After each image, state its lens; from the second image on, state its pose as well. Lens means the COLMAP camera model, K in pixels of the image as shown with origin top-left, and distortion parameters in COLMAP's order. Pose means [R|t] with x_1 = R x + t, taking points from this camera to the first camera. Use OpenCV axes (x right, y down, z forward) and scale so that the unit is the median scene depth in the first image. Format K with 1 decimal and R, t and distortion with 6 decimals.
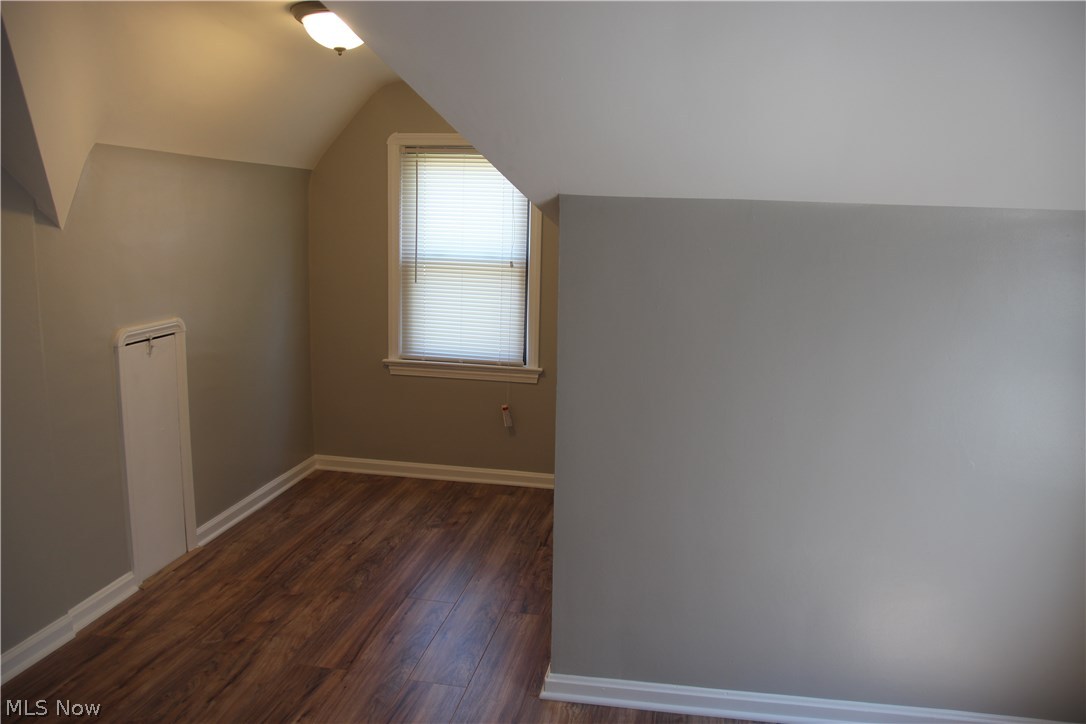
lens RADIAL K [[835.6, 0, 541.0], [0, 835.6, 367.3], [0, 0, 1]] dist [-0.097095, 0.082644]
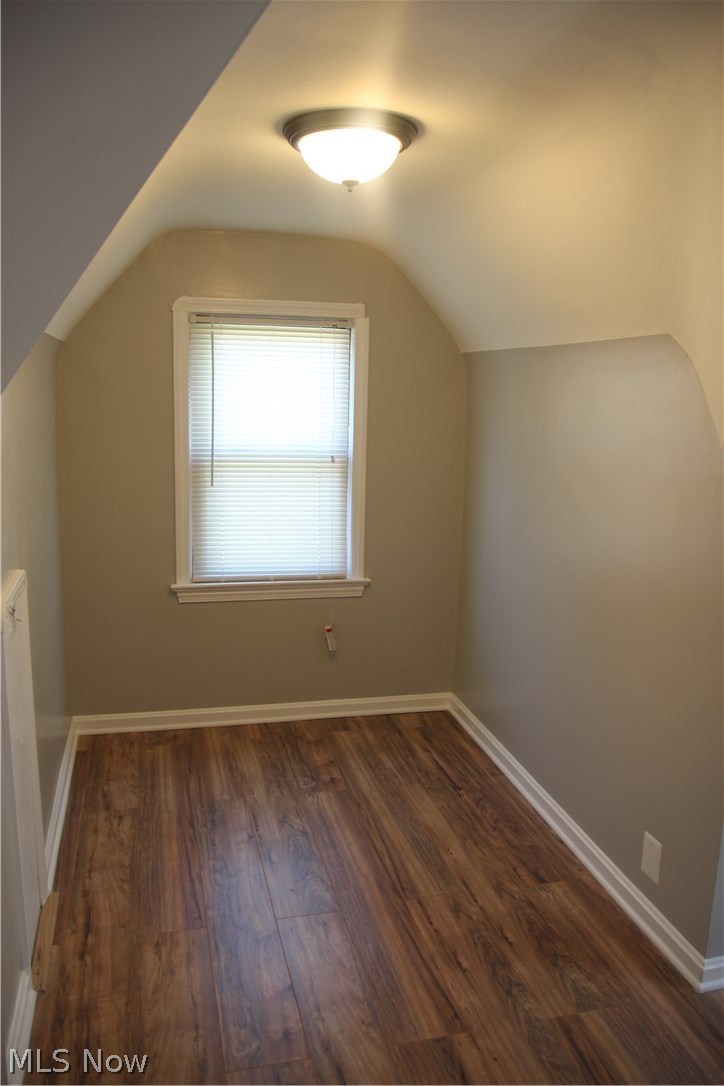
lens RADIAL K [[835.6, 0, 371.1], [0, 835.6, 547.5], [0, 0, 1]] dist [-0.097095, 0.082644]
pose [[0.910939, -0.080512, 0.404608, -0.347118], [0.073212, 0.996753, 0.033511, -0.060176], [-0.405992, -0.000905, 0.913876, 0.216904]]
